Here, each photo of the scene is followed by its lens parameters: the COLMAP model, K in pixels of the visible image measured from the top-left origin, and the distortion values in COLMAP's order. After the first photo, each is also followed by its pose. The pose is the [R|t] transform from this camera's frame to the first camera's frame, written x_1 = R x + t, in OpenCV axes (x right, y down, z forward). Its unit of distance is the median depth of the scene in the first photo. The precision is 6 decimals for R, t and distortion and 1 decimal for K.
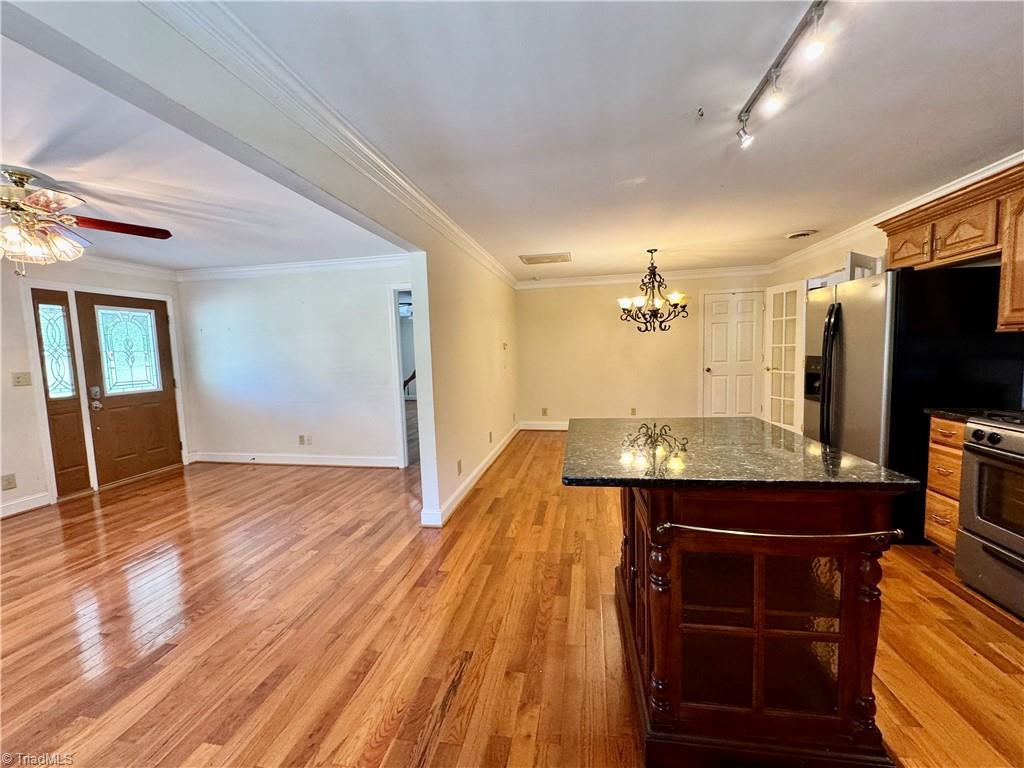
lens RADIAL K [[408.6, 0, 515.4], [0, 408.6, 382.6], [0, 0, 1]] dist [-0.004313, -0.000016]
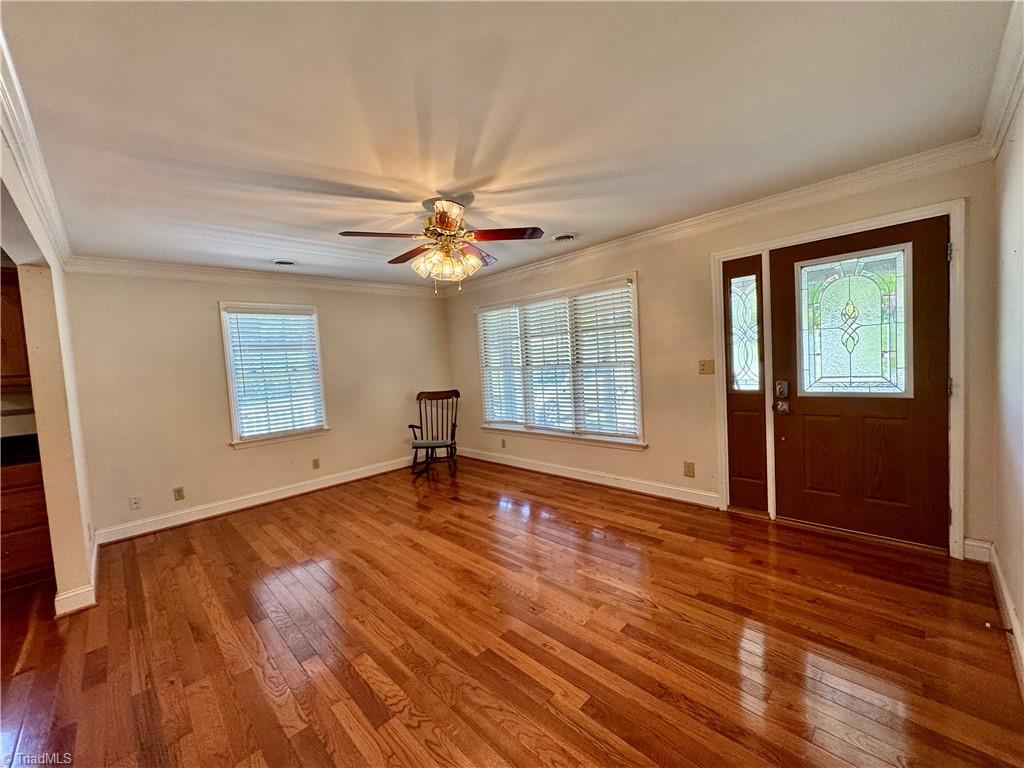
lens RADIAL K [[408.6, 0, 511.4], [0, 408.6, 381.7], [0, 0, 1]] dist [-0.004313, -0.000016]
pose [[-0.578277, 0.109299, -0.808486, -0.190395], [0.011526, 0.991981, 0.125861, -0.089951], [0.815759, 0.063464, -0.574900, 1.092184]]
